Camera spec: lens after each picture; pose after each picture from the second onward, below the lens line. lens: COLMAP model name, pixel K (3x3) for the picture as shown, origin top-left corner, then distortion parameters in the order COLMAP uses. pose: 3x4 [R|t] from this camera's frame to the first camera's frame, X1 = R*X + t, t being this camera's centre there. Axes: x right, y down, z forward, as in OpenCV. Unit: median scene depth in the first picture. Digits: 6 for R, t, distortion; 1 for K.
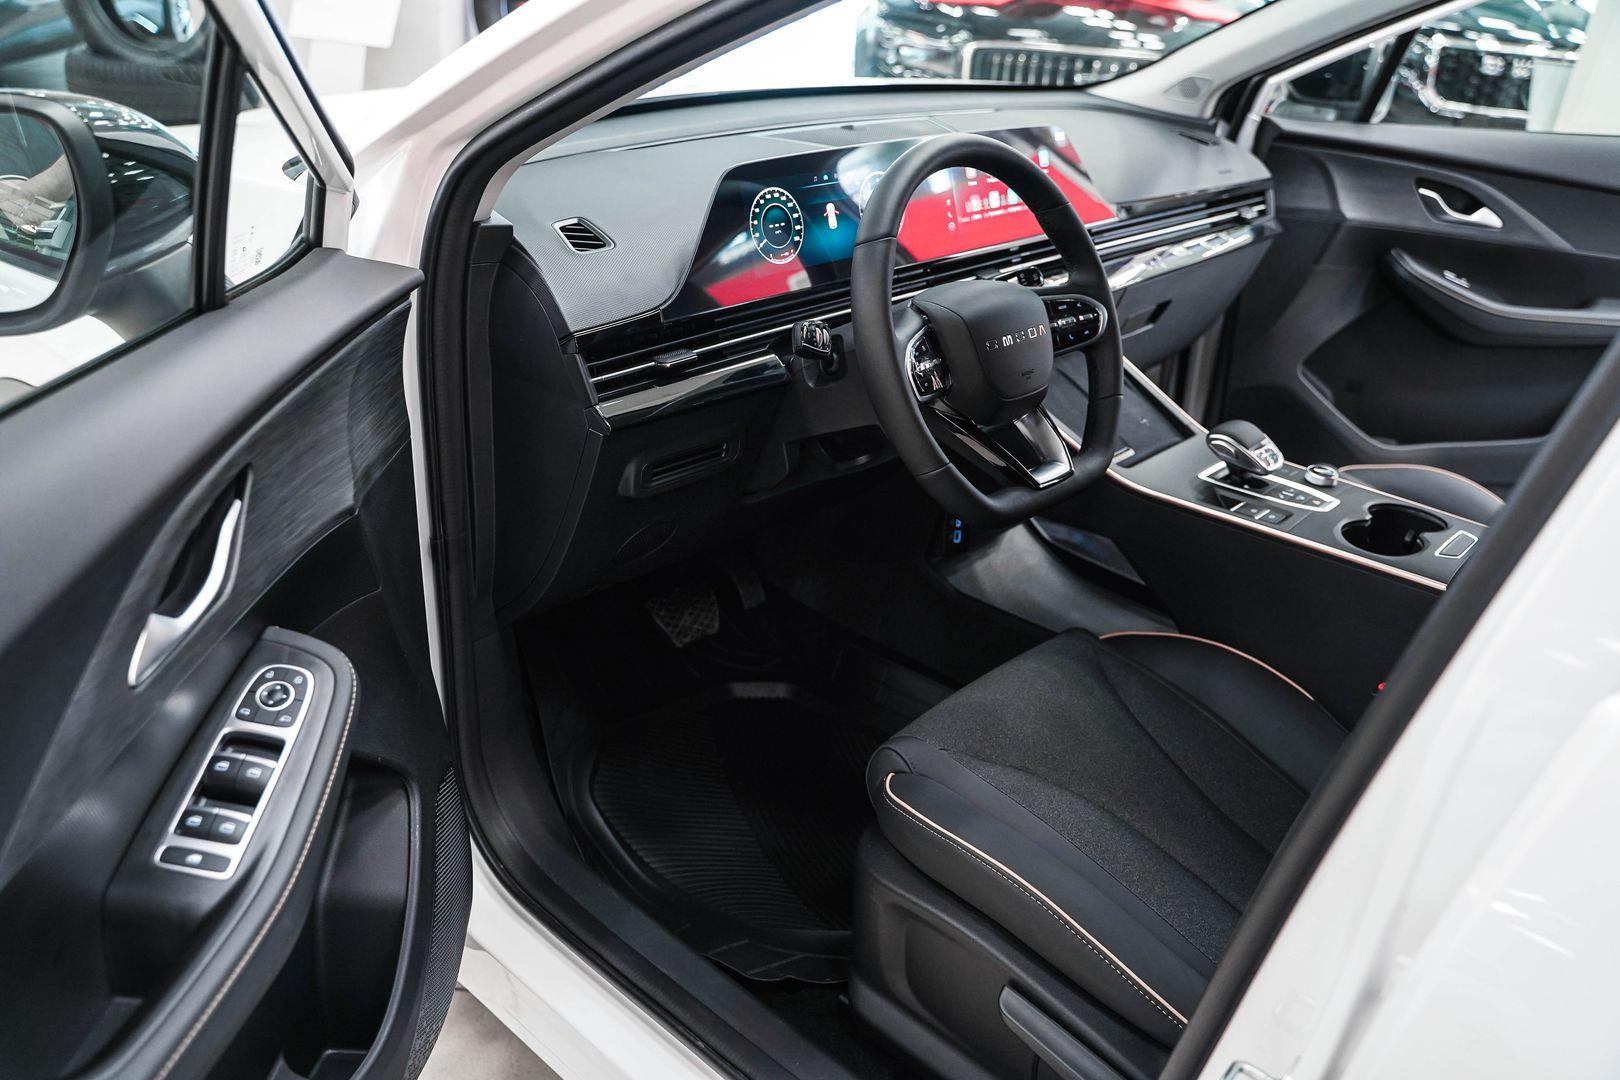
lens RADIAL K [[1313.6, 0, 810.0], [0, 1313.6, 540.0], [0, 0, 1]] dist [-0.120713, 0.098150]
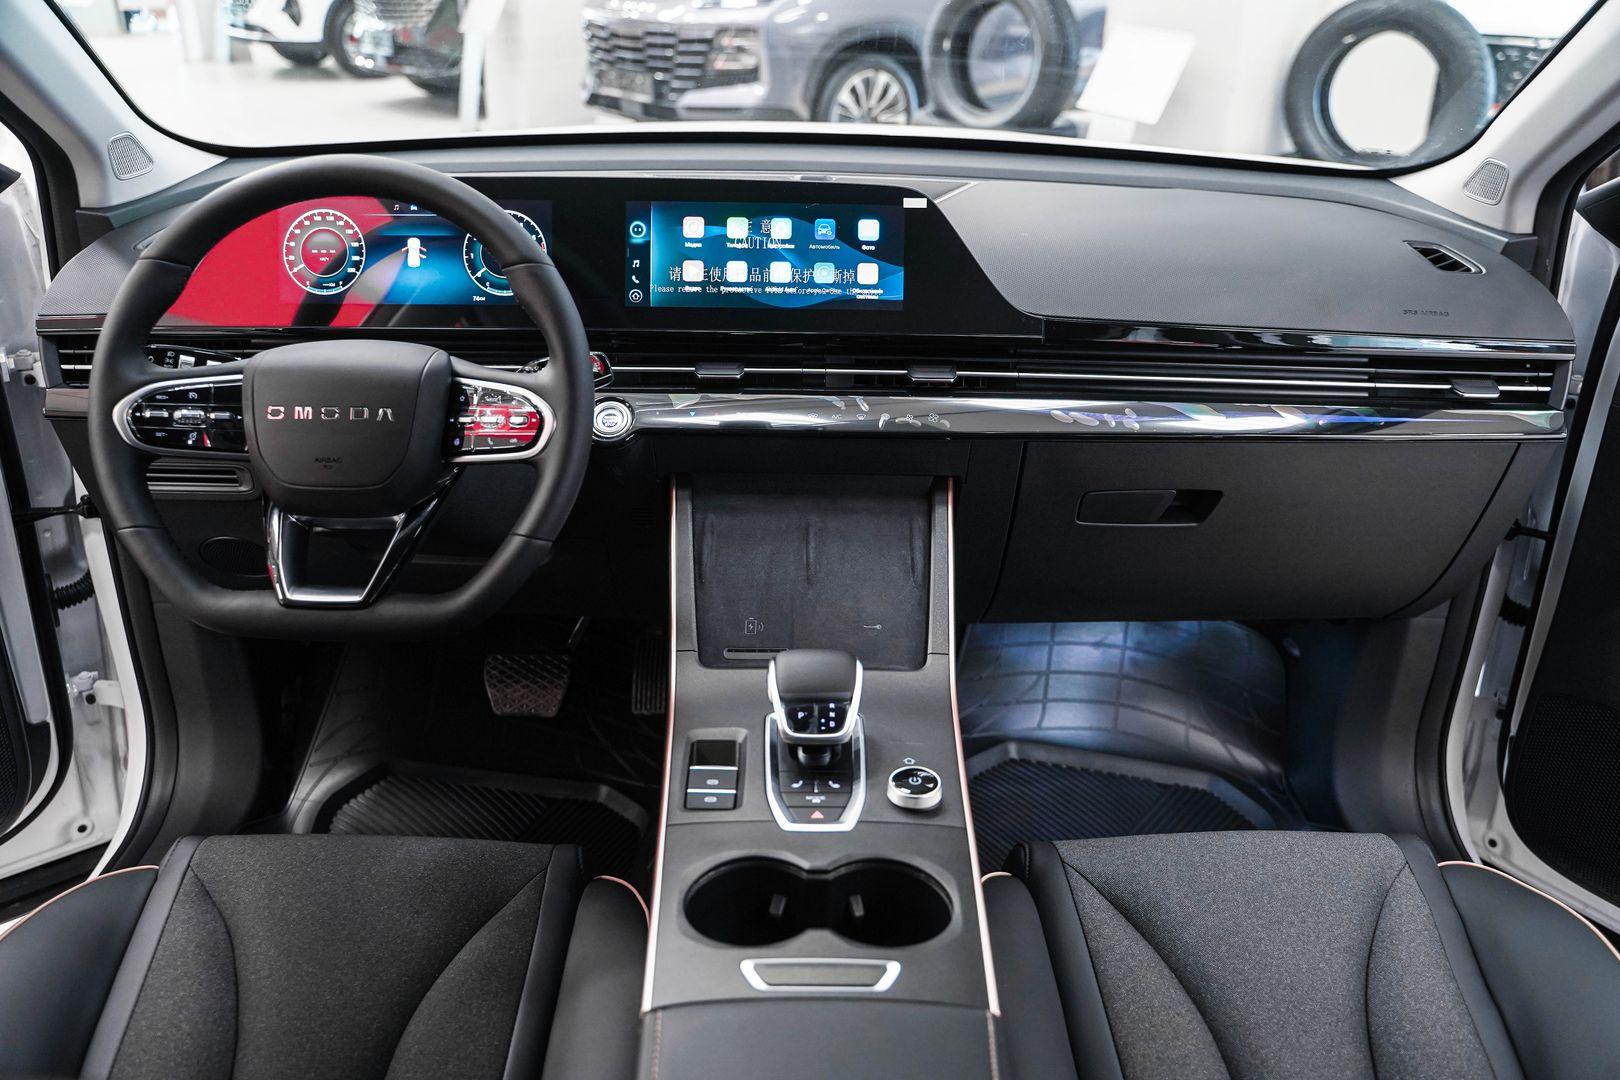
lens RADIAL K [[1313.6, 0, 810.0], [0, 1313.6, 540.0], [0, 0, 1]] dist [-0.120713, 0.098150]
pose [[0.687074, 0.264081, -0.676898, 0.679936], [-0.303577, 0.950737, 0.062774, -0.166263], [0.660129, 0.162361, 0.733395, 0.478171]]
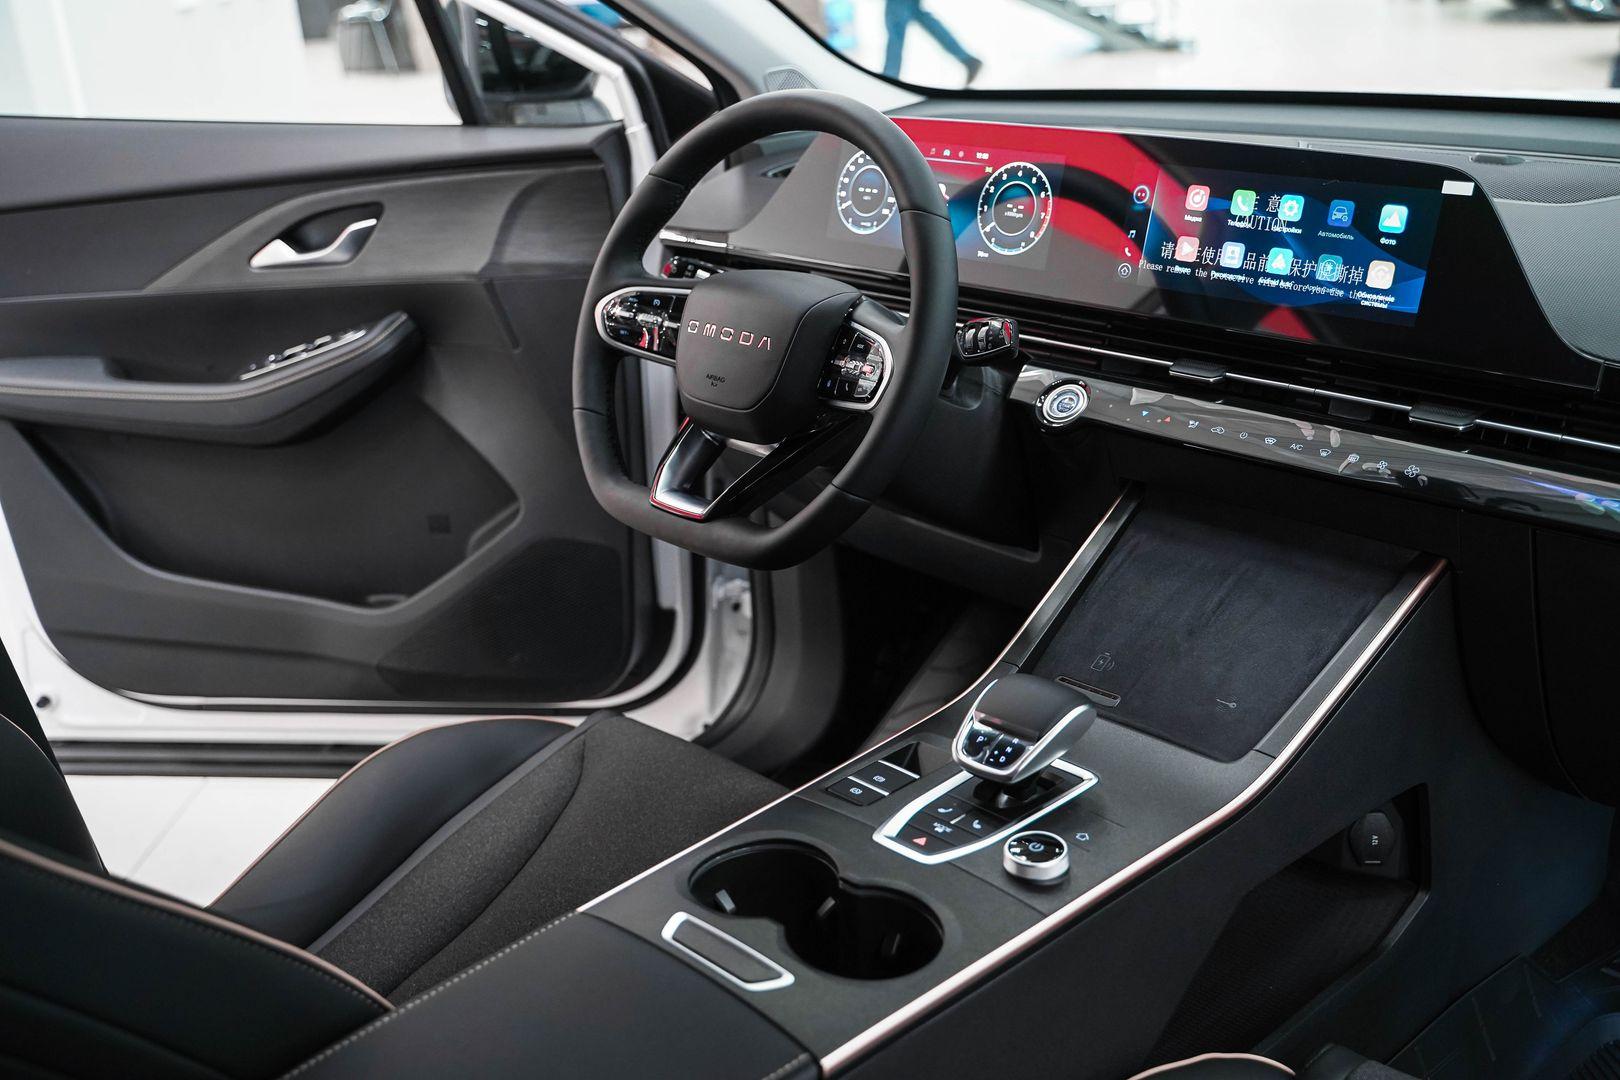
lens RADIAL K [[1637.0, 0, 810.0], [0, 1637.0, 540.0], [0, 0, 1]] dist [-0.058794, 0.132860]
pose [[-0.039357, 0.319550, -0.946752, 0.878306], [-0.399686, 0.863352, 0.308016, -0.287498], [0.915807, 0.390527, 0.093740, 0.755230]]
